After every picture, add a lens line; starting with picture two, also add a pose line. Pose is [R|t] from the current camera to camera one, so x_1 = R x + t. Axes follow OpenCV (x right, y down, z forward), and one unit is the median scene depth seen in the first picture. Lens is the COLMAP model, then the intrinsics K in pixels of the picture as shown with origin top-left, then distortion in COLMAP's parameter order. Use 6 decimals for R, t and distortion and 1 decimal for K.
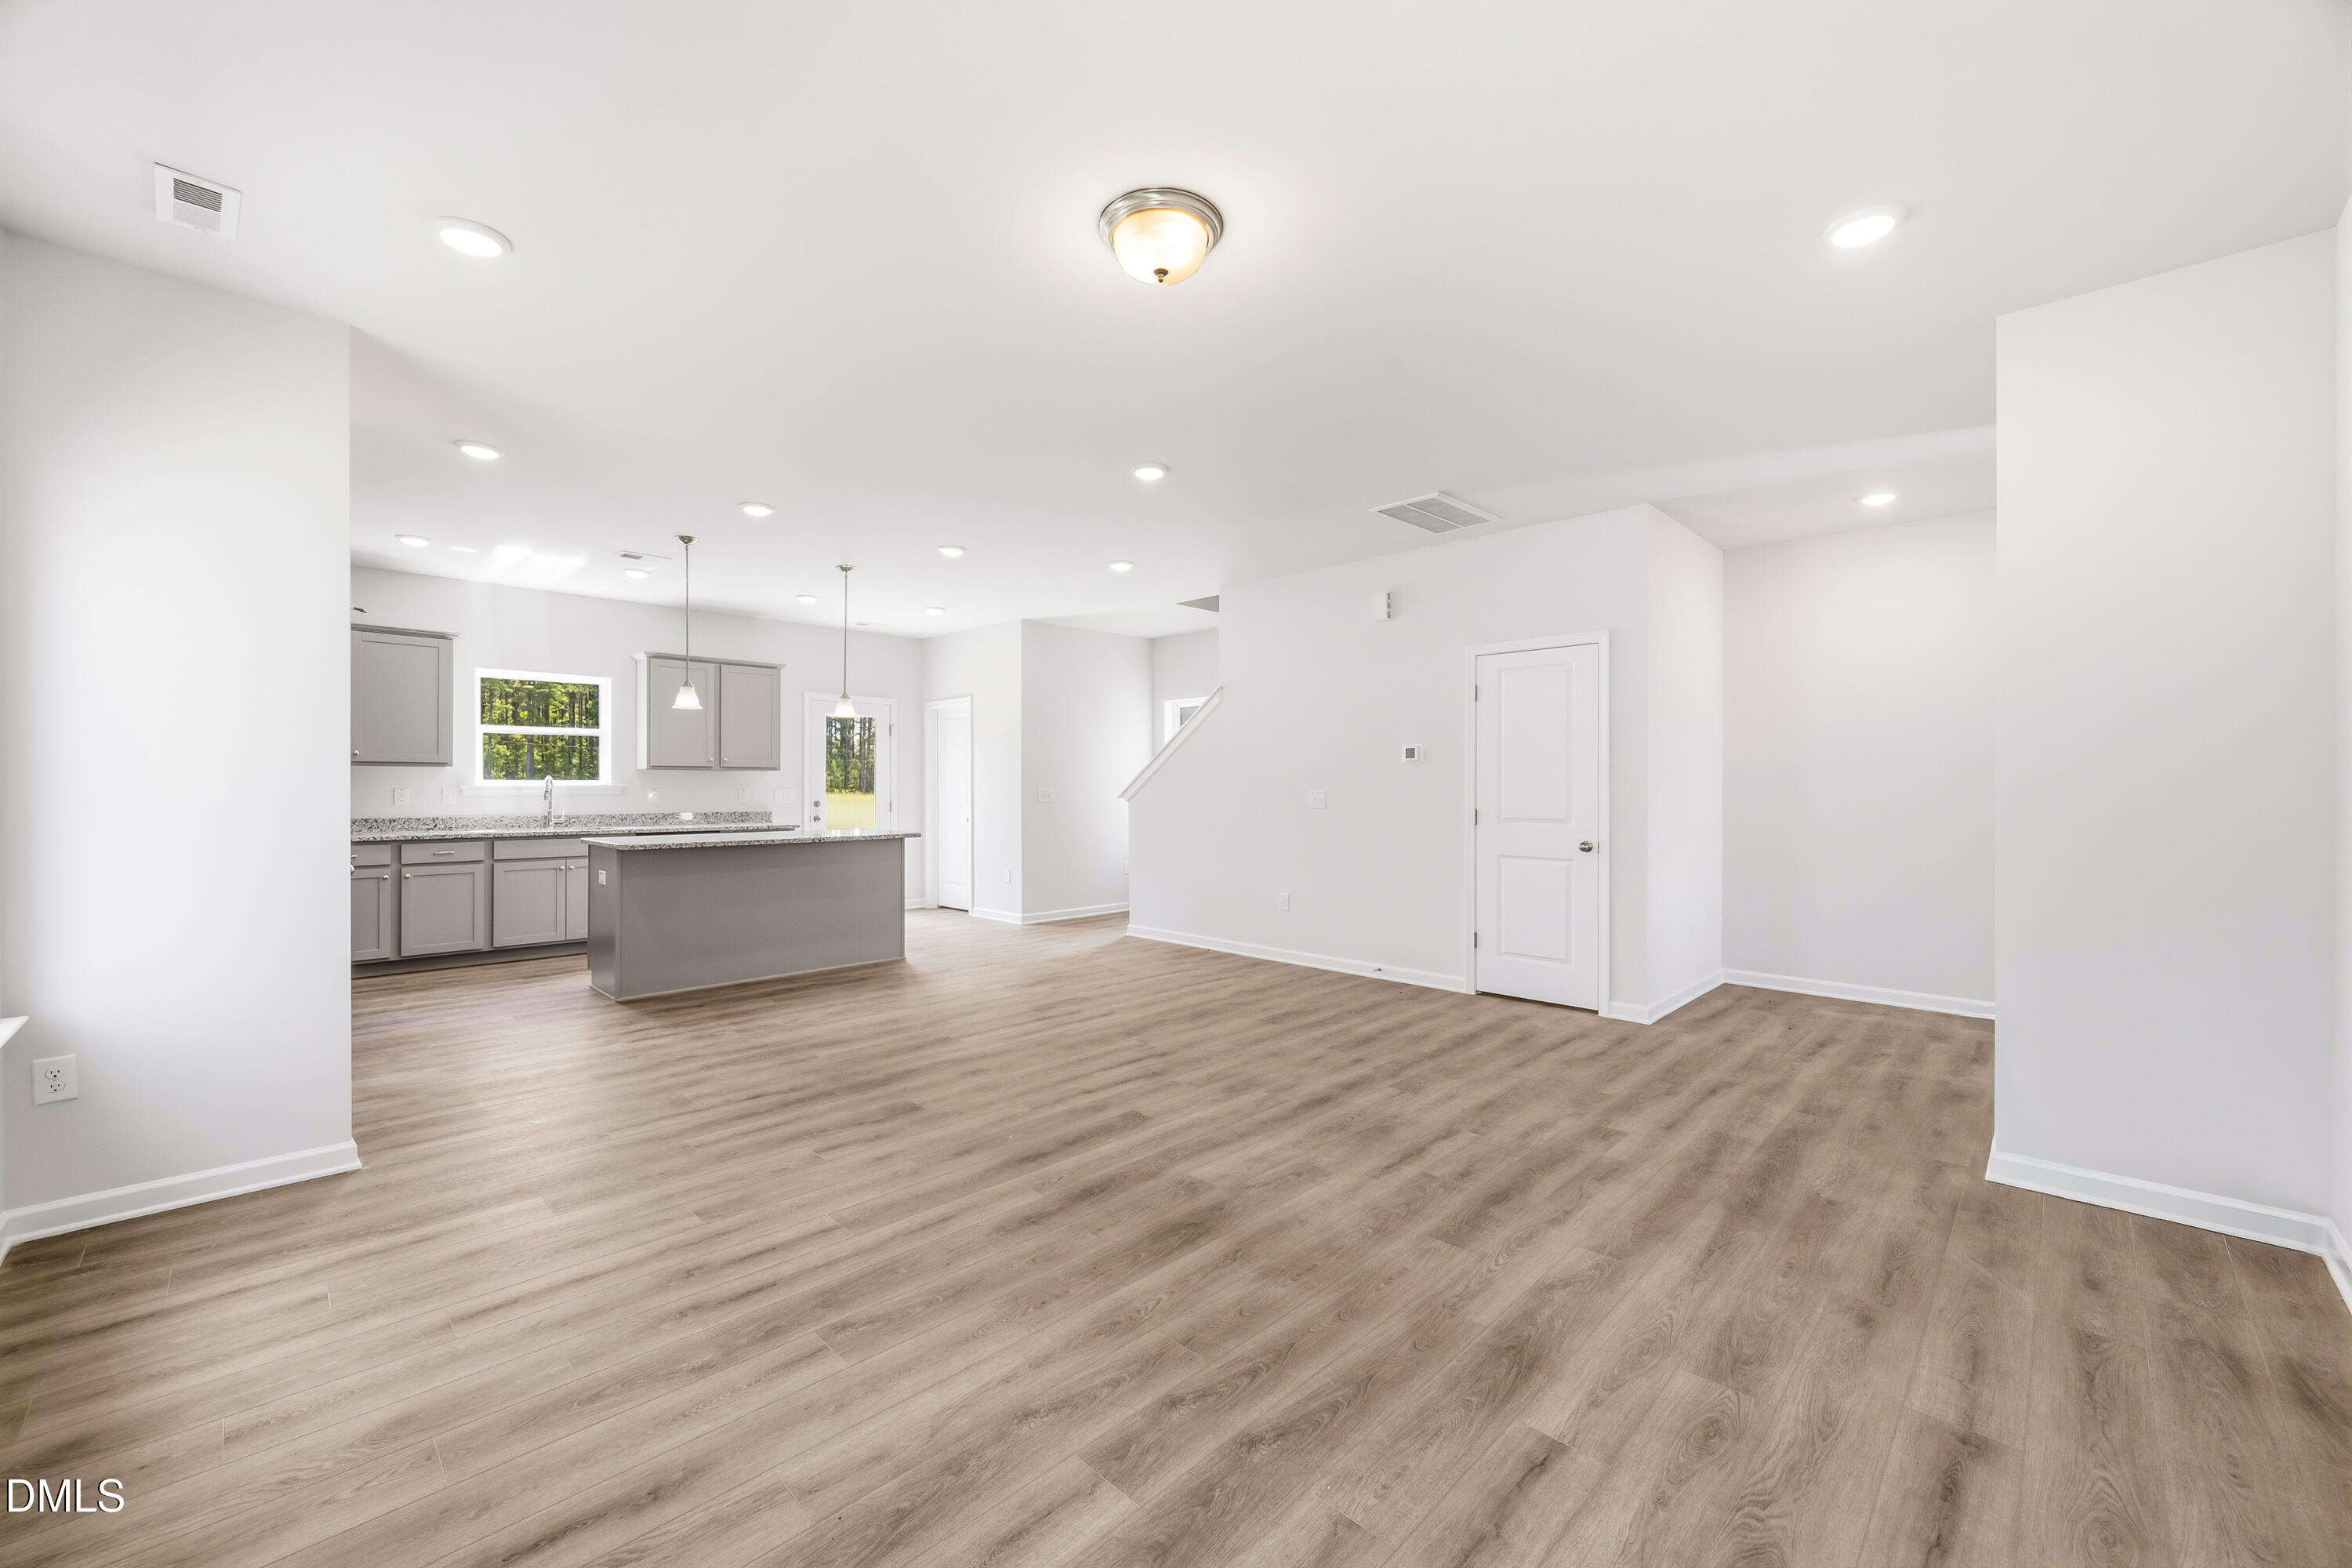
lens RADIAL K [[918.0, 0, 1170.5], [0, 918.0, 786.6], [0, 0, 1]] dist [-0.000941, -0.000053]
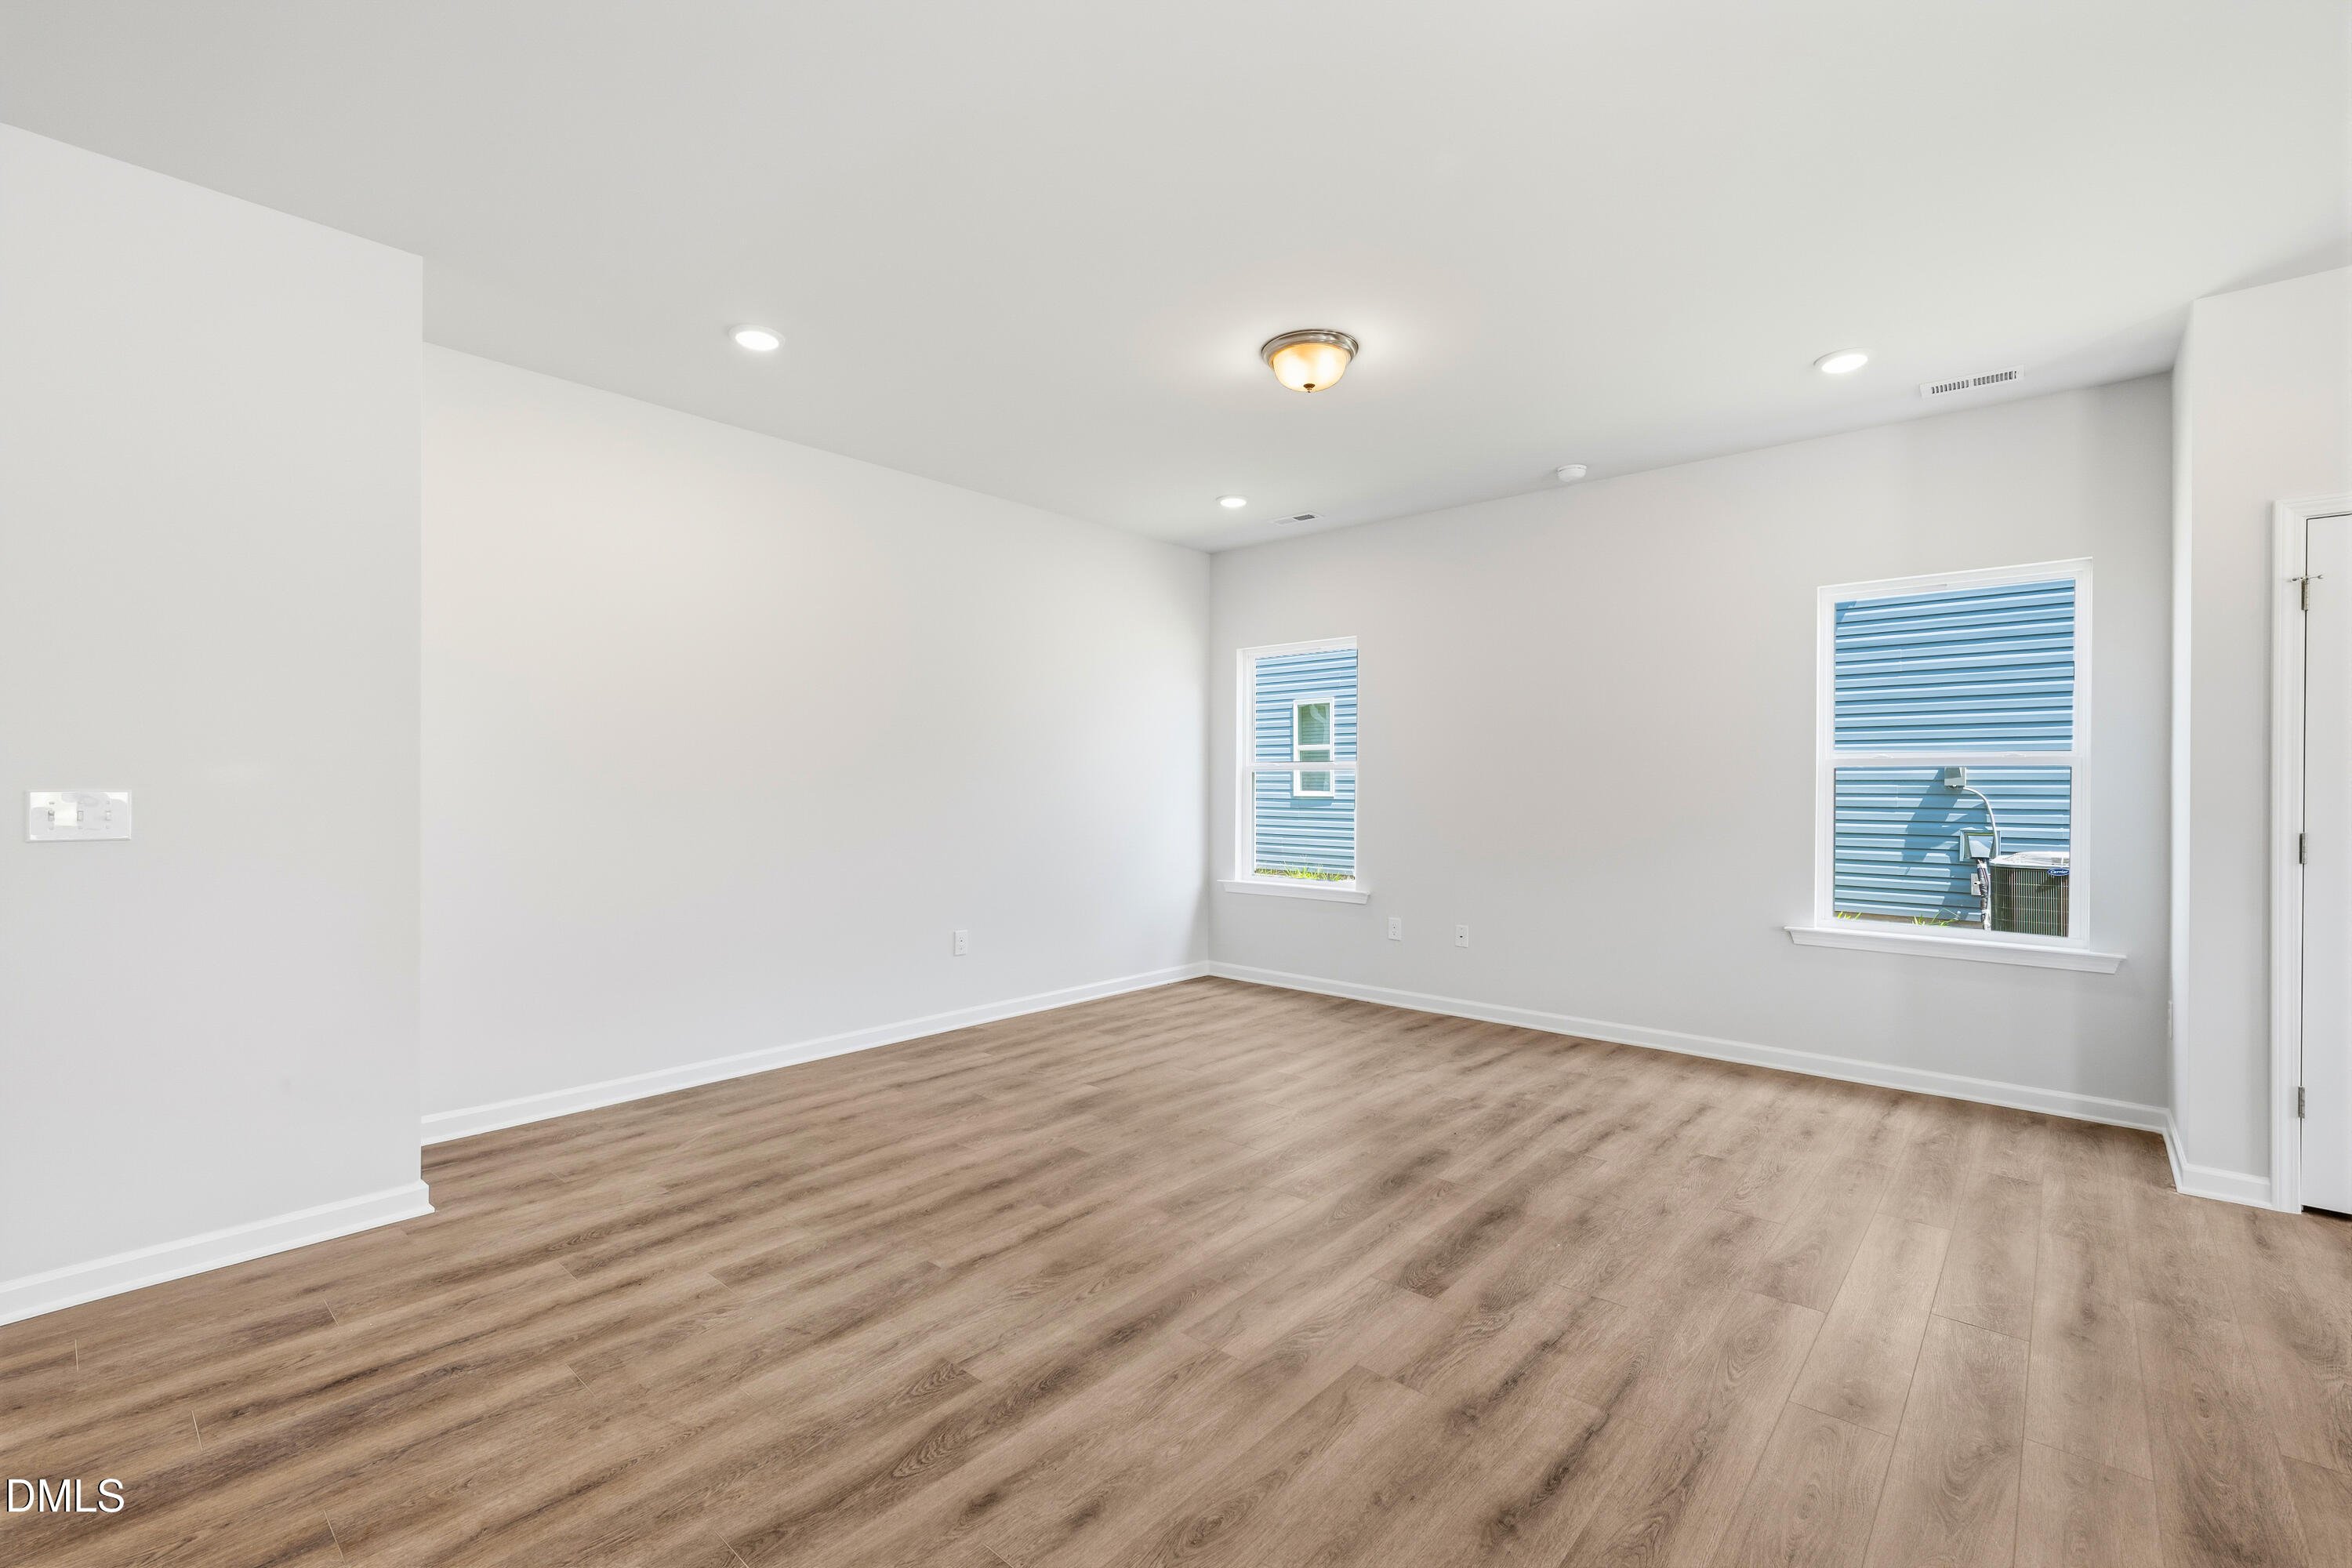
lens RADIAL K [[1012.4, 0, 1170.2], [0, 1012.4, 787.5], [0, 0, 1]] dist [-0.001455, 0.000167]
pose [[-0.998555, -0.005681, -0.053441, 0.168311], [-0.005875, 0.999977, 0.003488, 0.001191], [0.053420, 0.003797, -0.998565, 1.577137]]
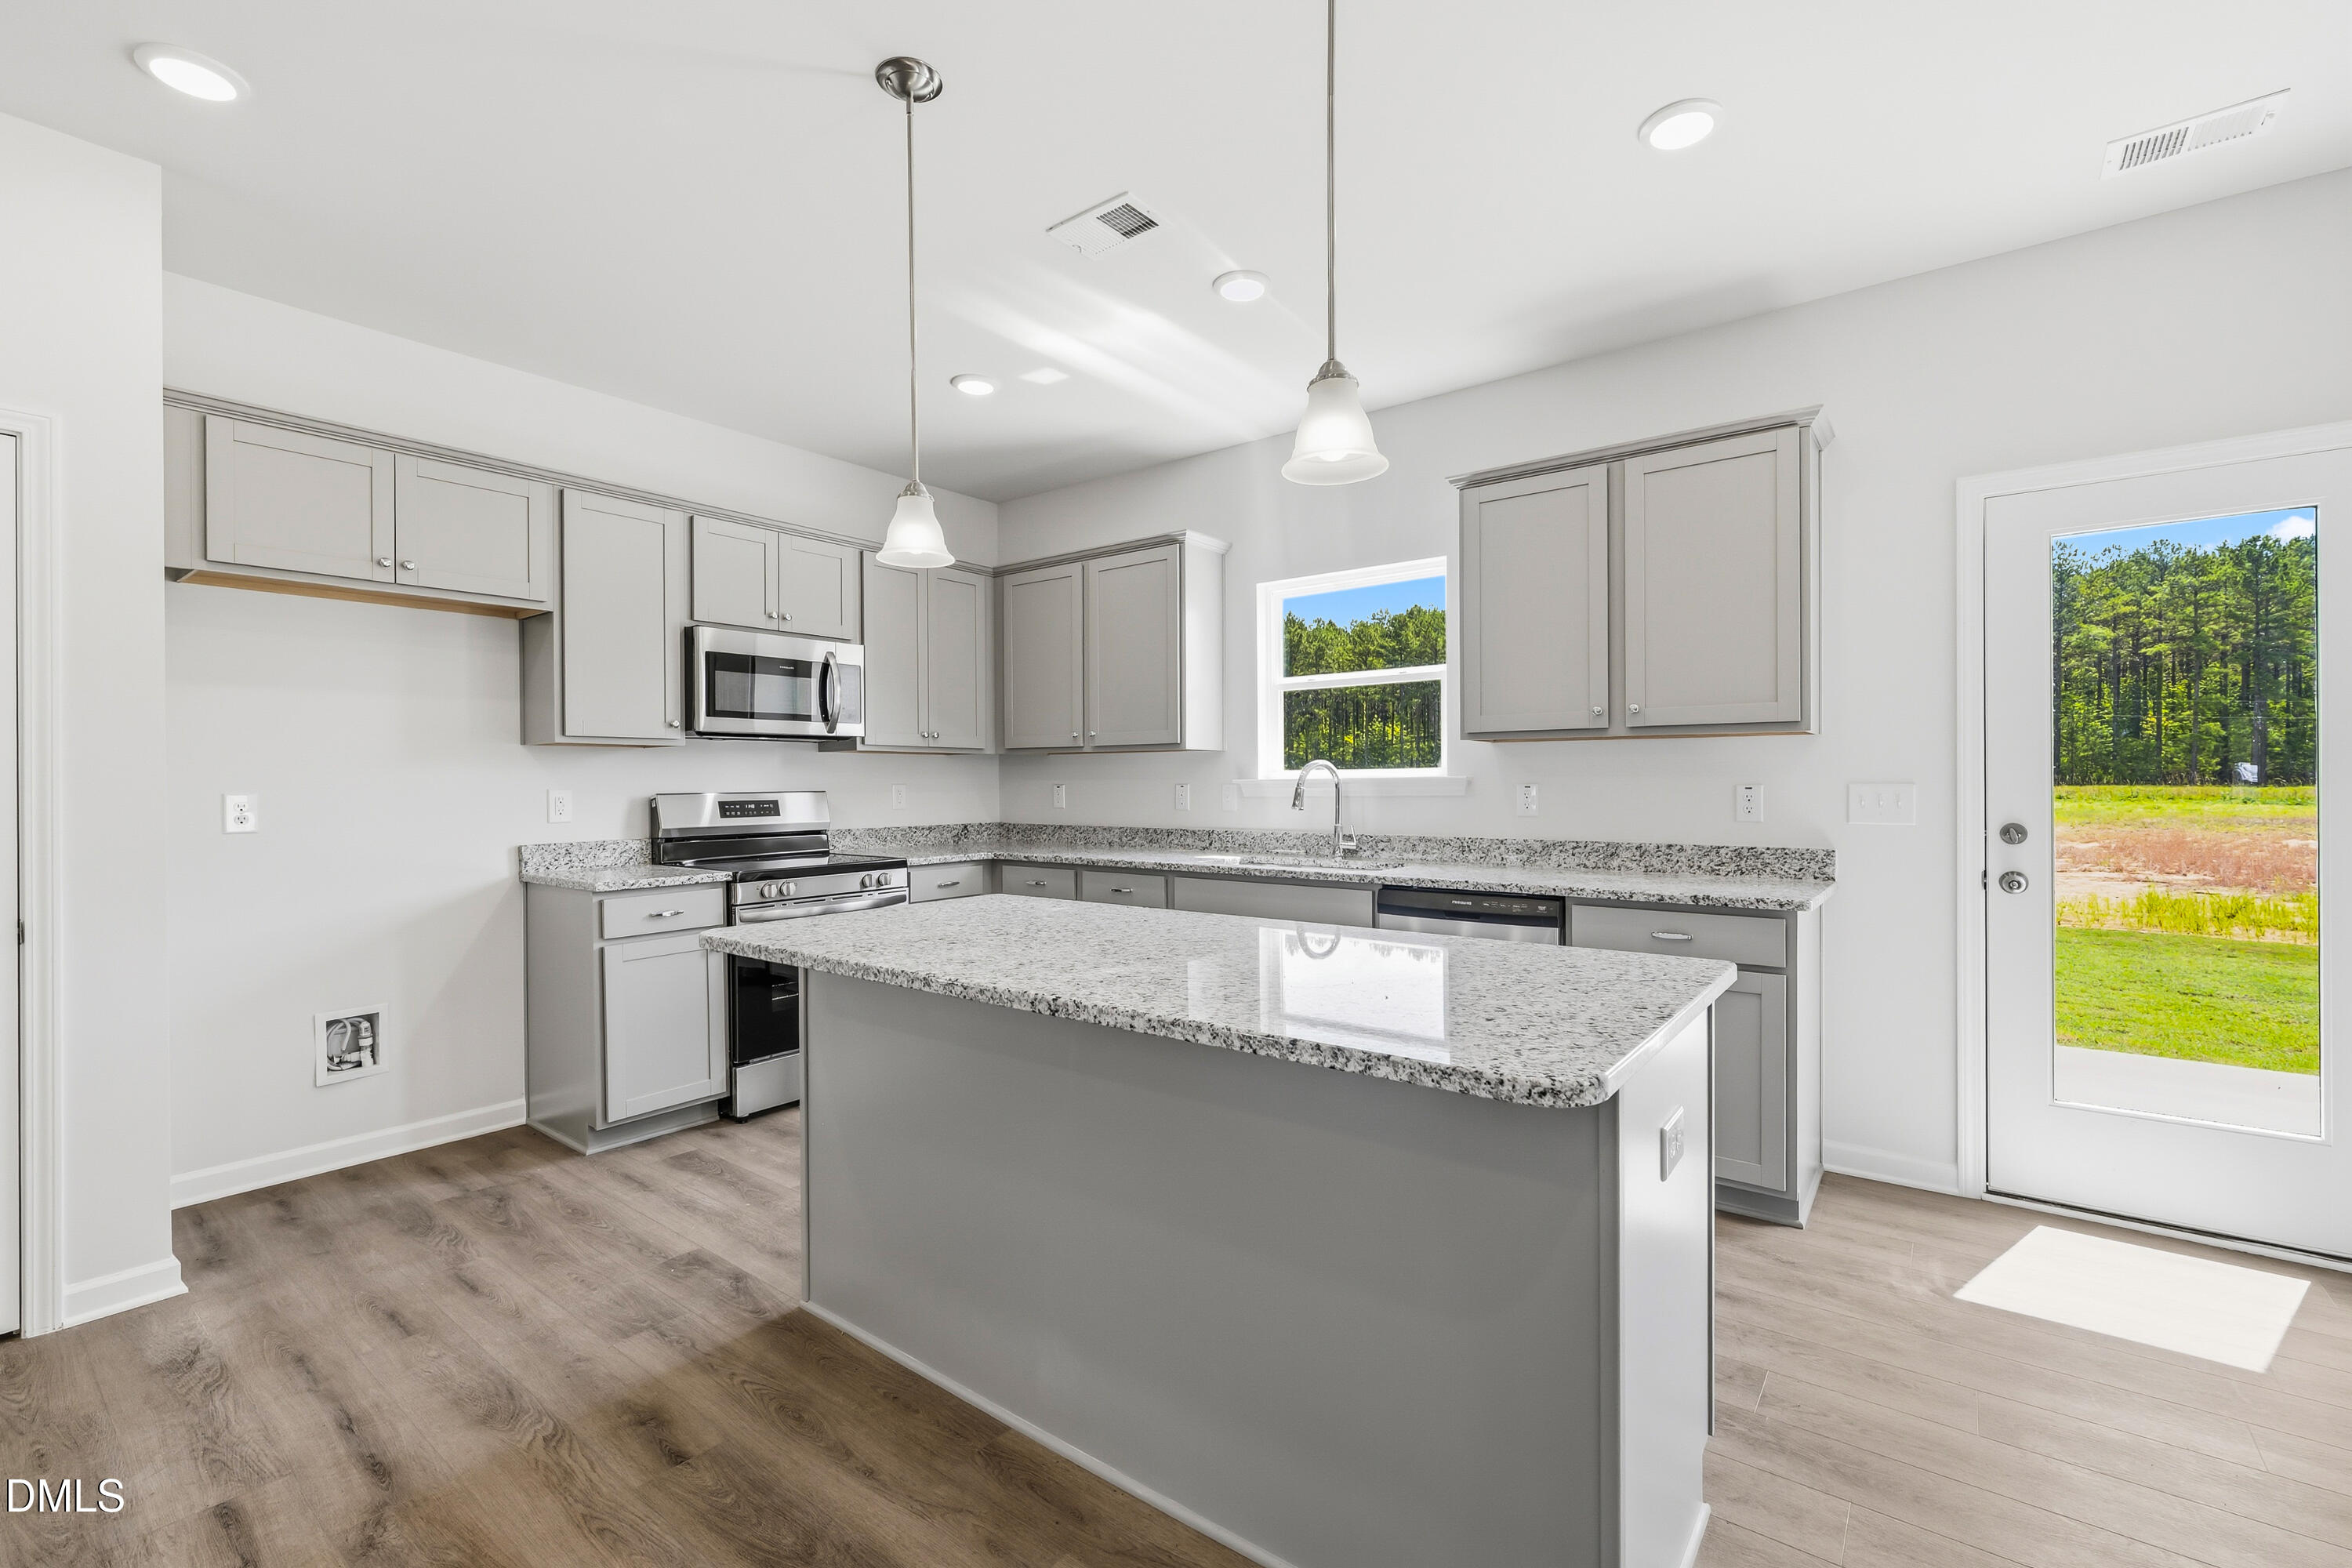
lens RADIAL K [[1012.4, 0, 1170.2], [0, 1012.4, 787.5], [0, 0, 1]] dist [-0.001455, 0.000167]
pose [[0.115373, 0.004193, -0.993313, -0.189605], [0.005087, 0.999975, 0.004812, 0.000810], [0.993309, -0.005608, 0.115349, 1.563437]]
